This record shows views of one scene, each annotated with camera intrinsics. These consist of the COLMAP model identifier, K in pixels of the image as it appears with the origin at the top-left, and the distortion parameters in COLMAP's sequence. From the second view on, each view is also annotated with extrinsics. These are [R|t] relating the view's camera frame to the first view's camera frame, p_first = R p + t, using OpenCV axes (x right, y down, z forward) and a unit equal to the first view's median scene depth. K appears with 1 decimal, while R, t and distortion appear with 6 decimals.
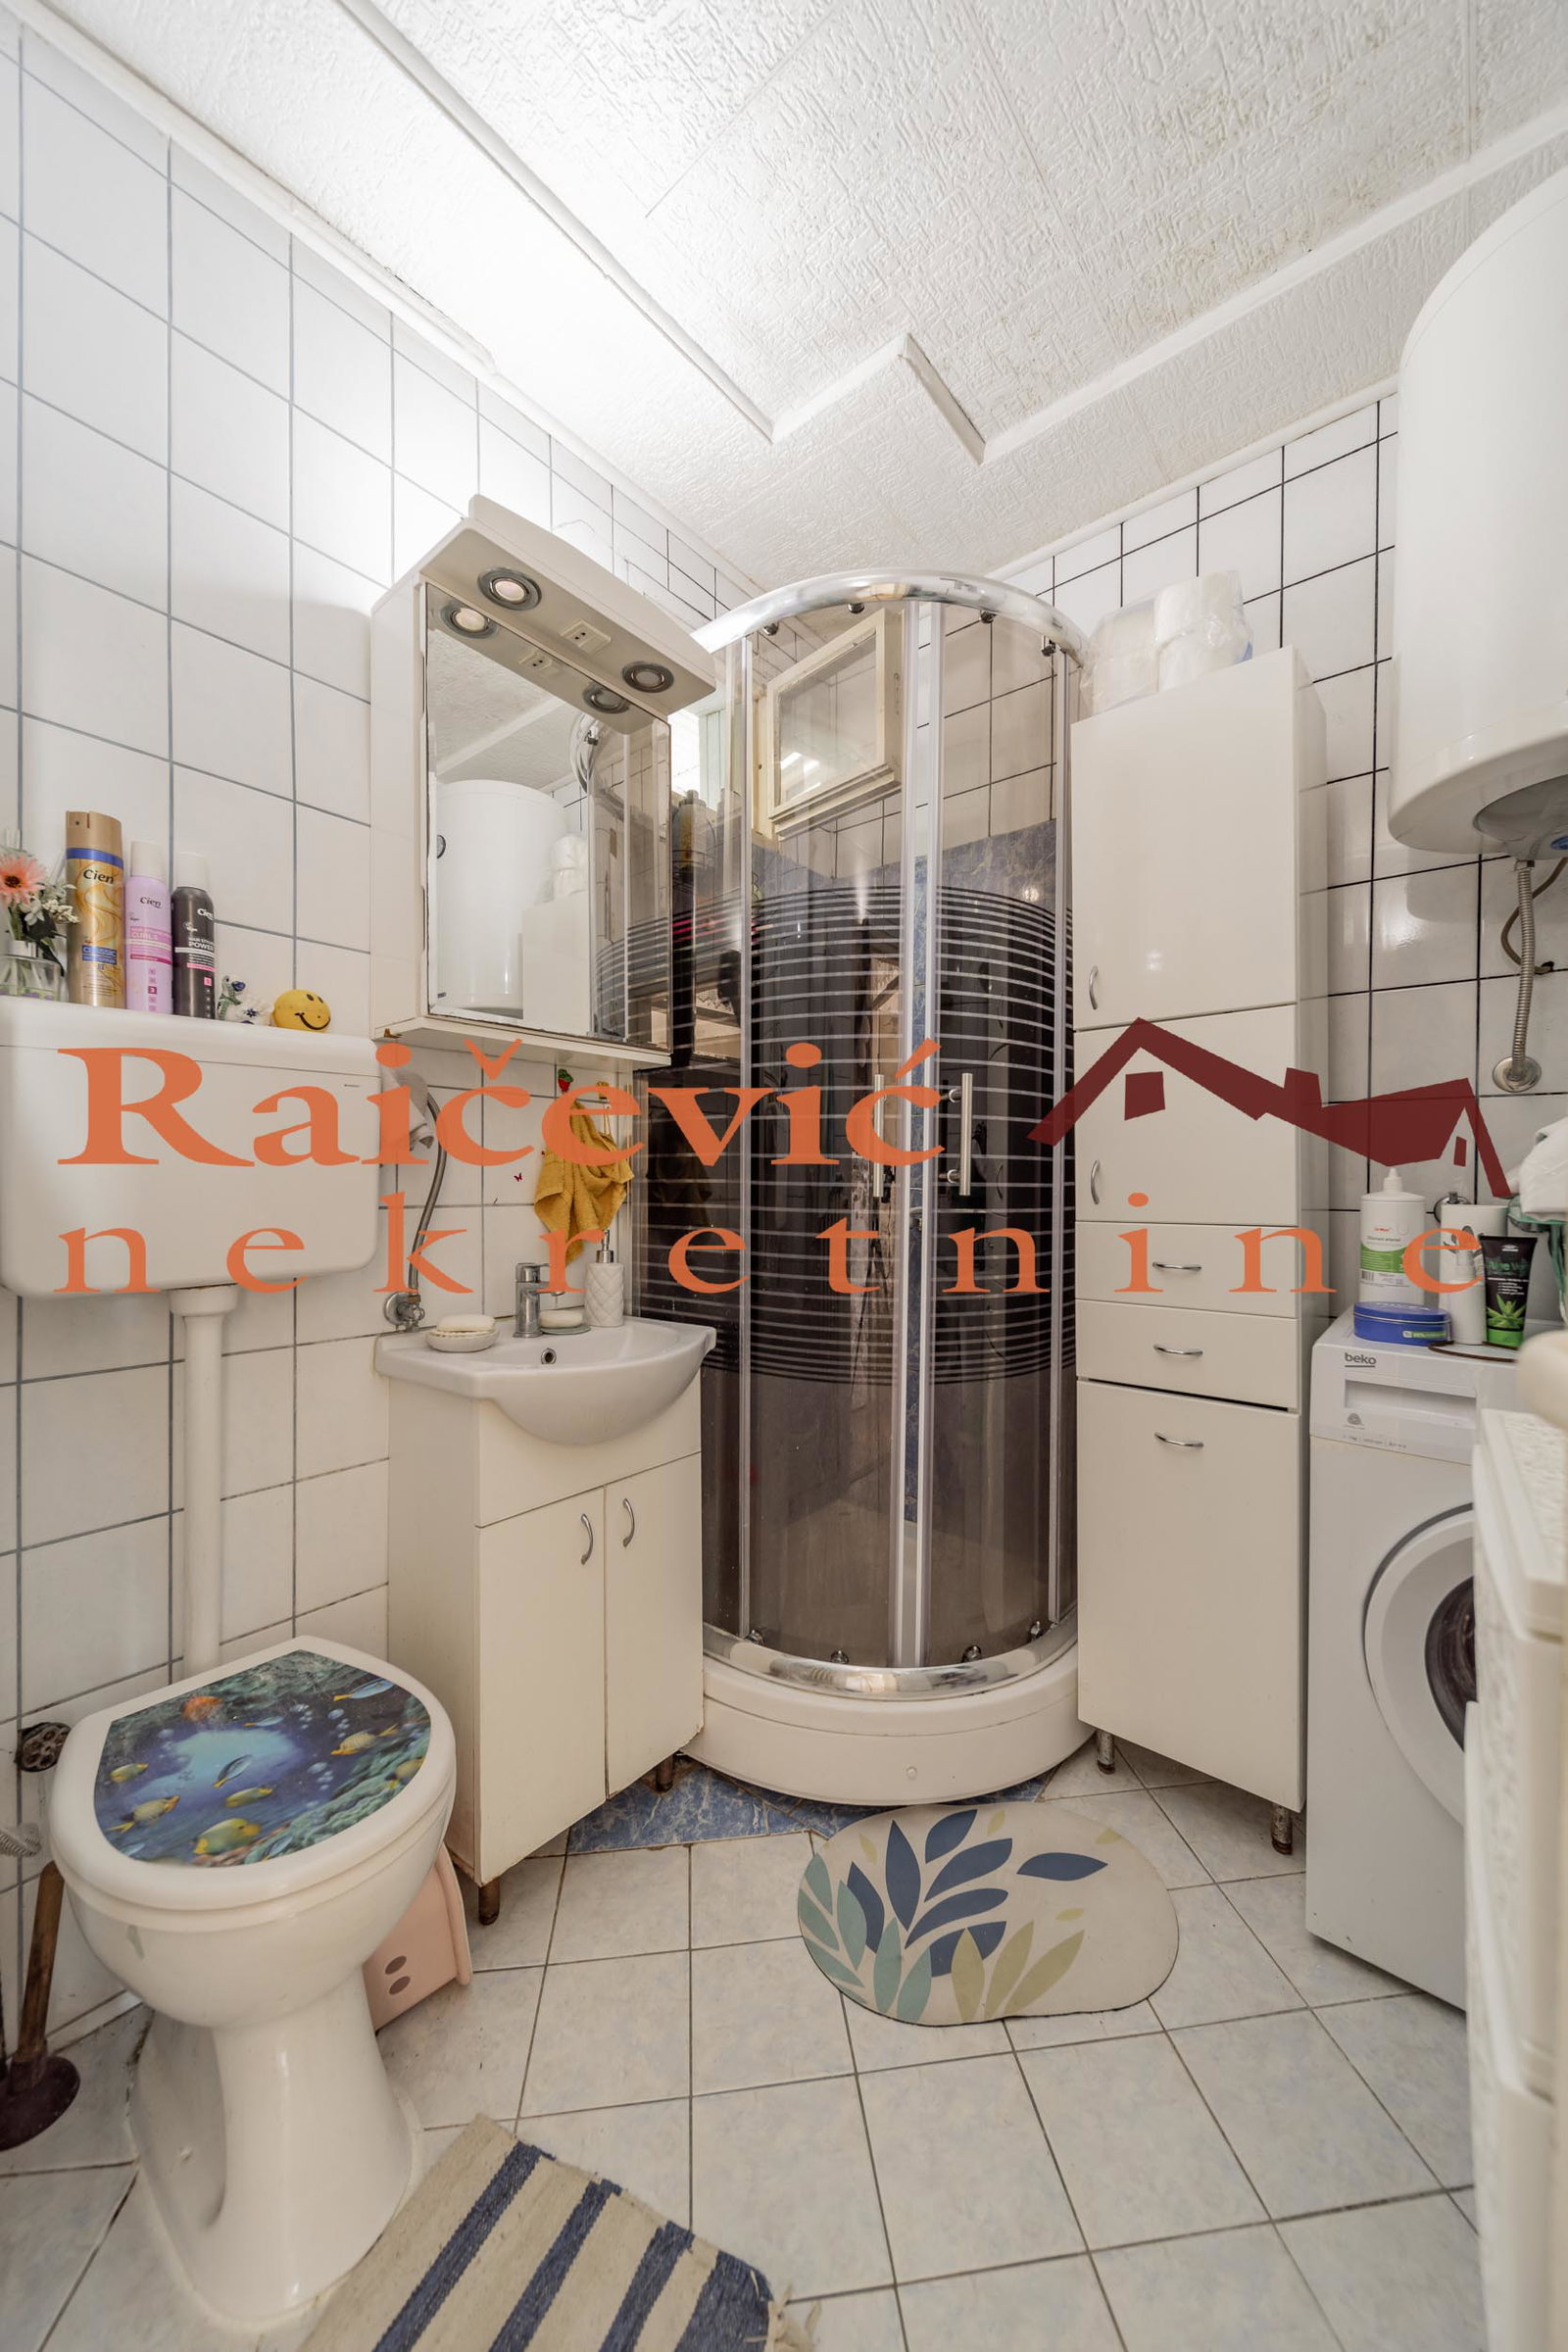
lens RADIAL K [[867.6, 0, 776.0], [0, 867.6, 1180.2], [0, 0, 1]] dist [0.000714, 0.000059]
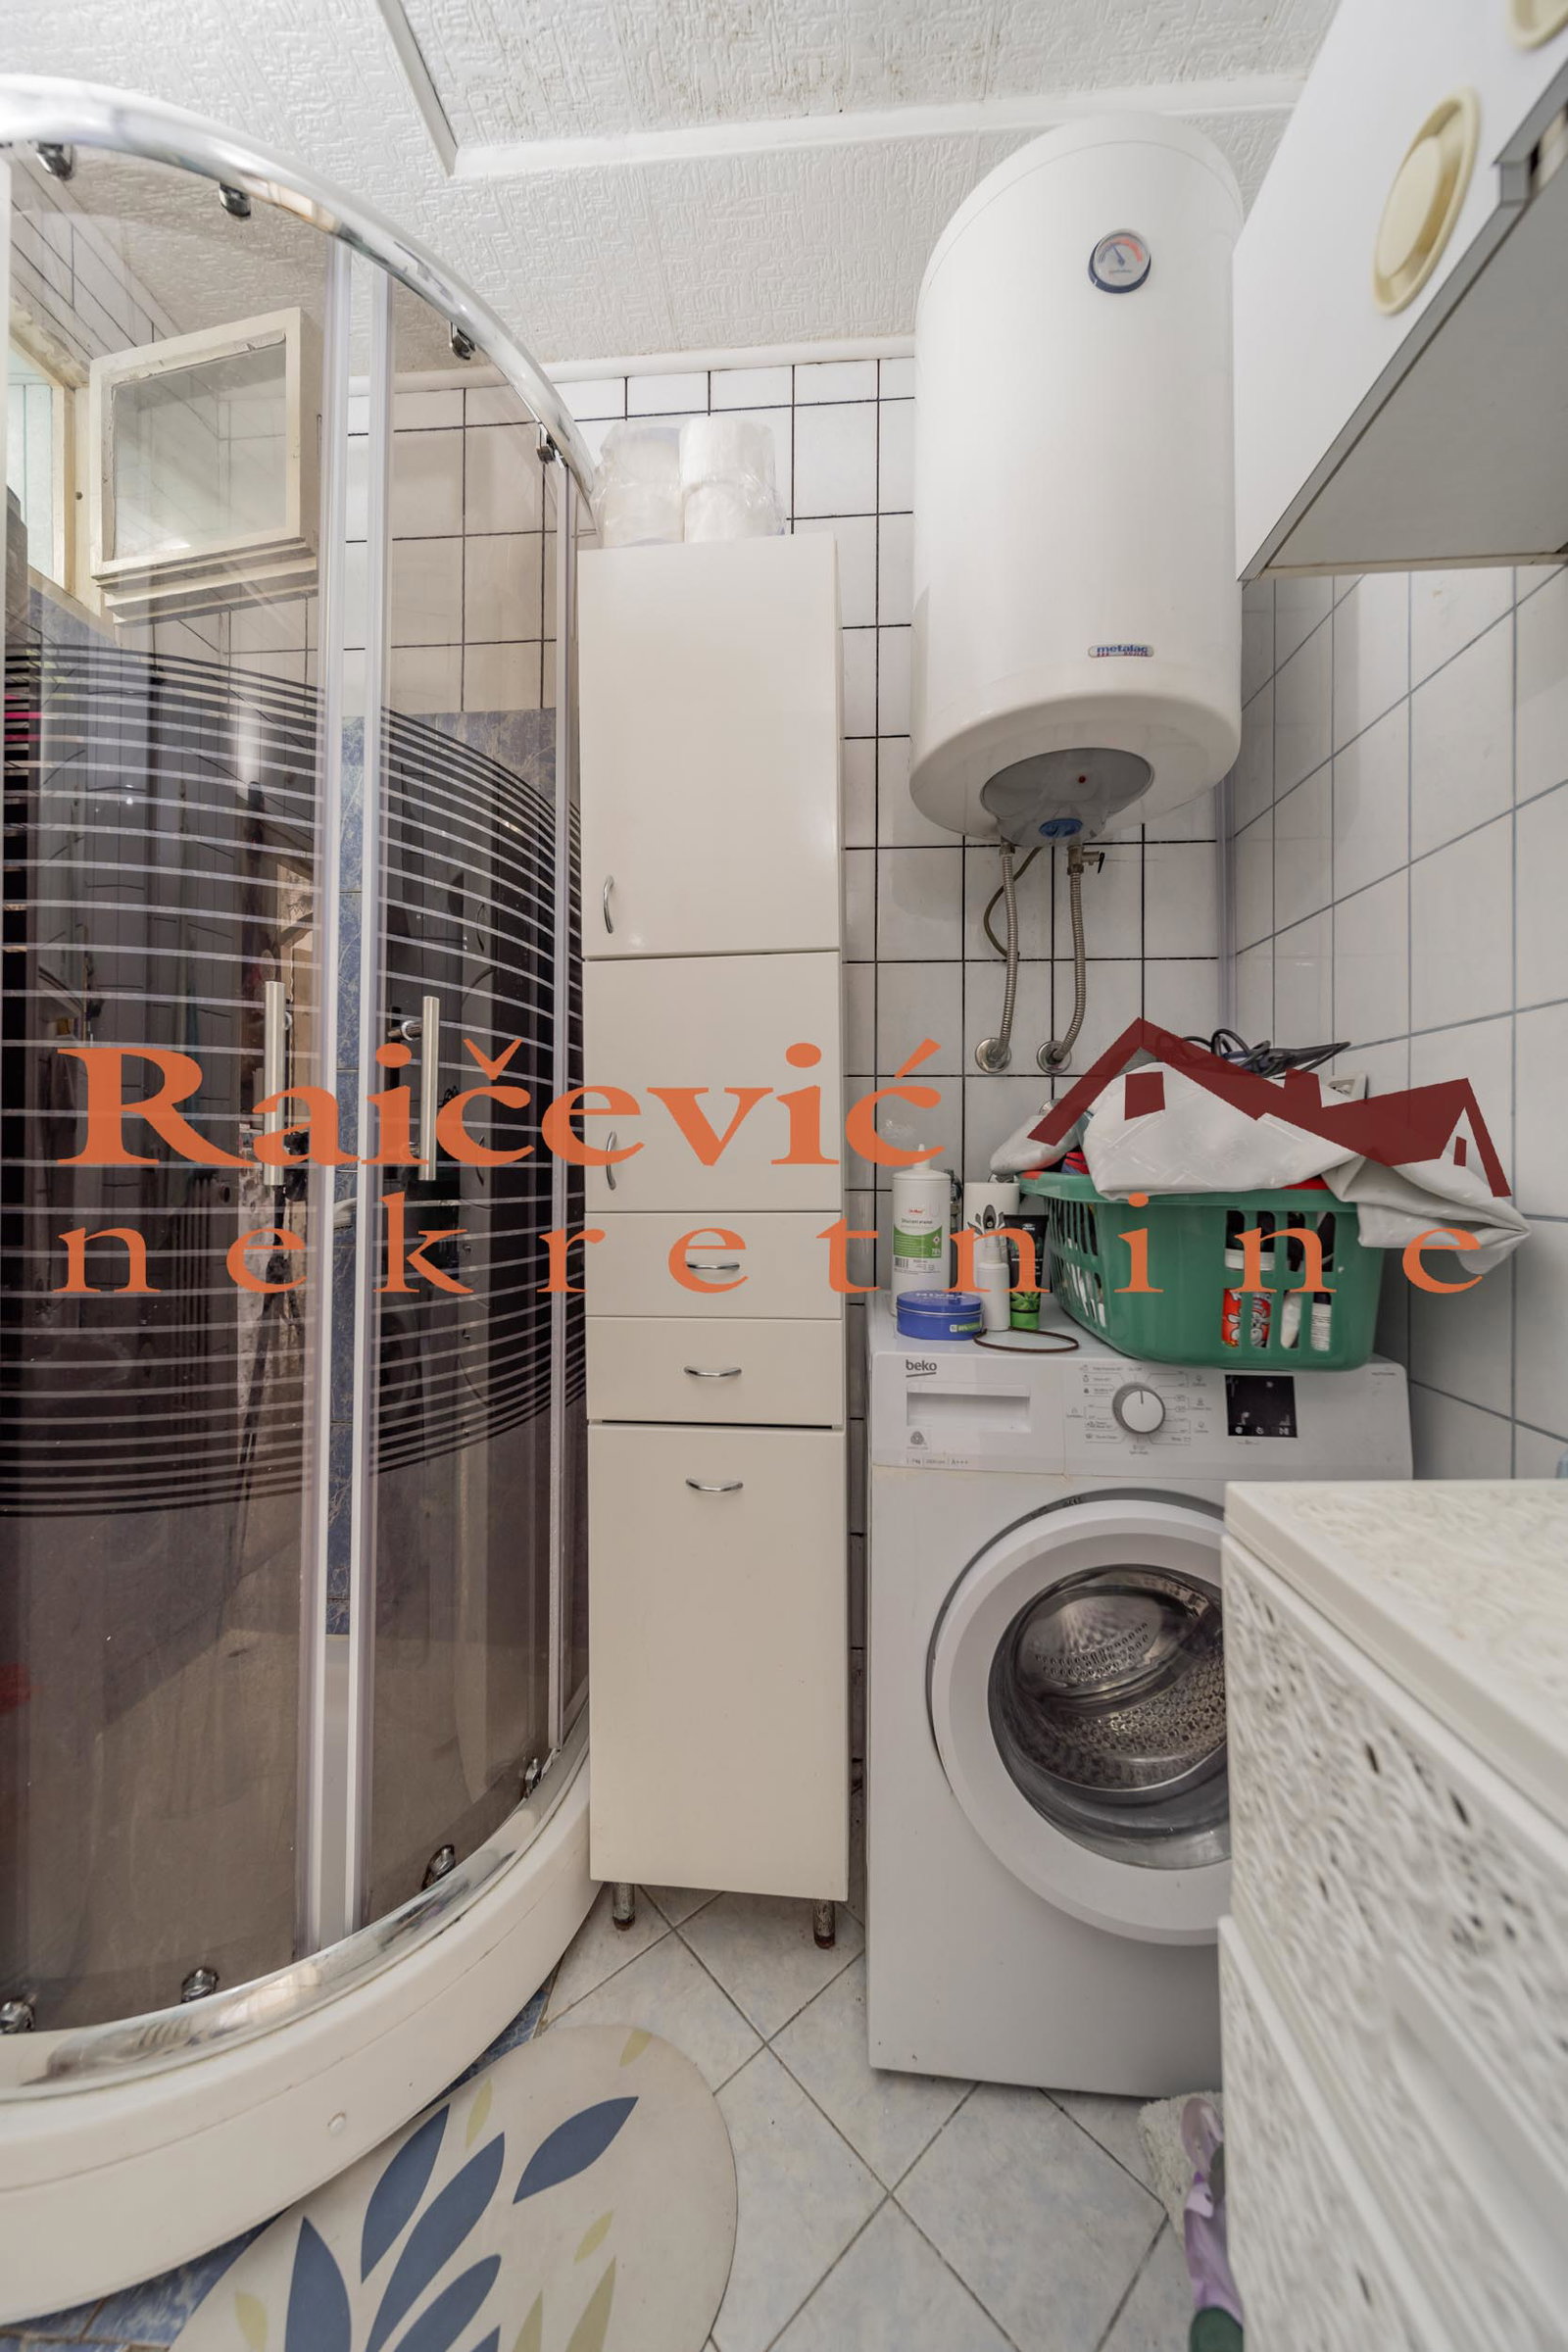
lens RADIAL K [[820.5, 0, 784.5], [0, 820.5, 1160.8], [0, 0, 1]] dist [-0.000972, -0.000333]
pose [[0.813488, -0.000665, 0.581581, 0.073888], [0.002781, 0.999992, -0.002747, 0.004871], [-0.581575, 0.003852, 0.813484, 0.326723]]
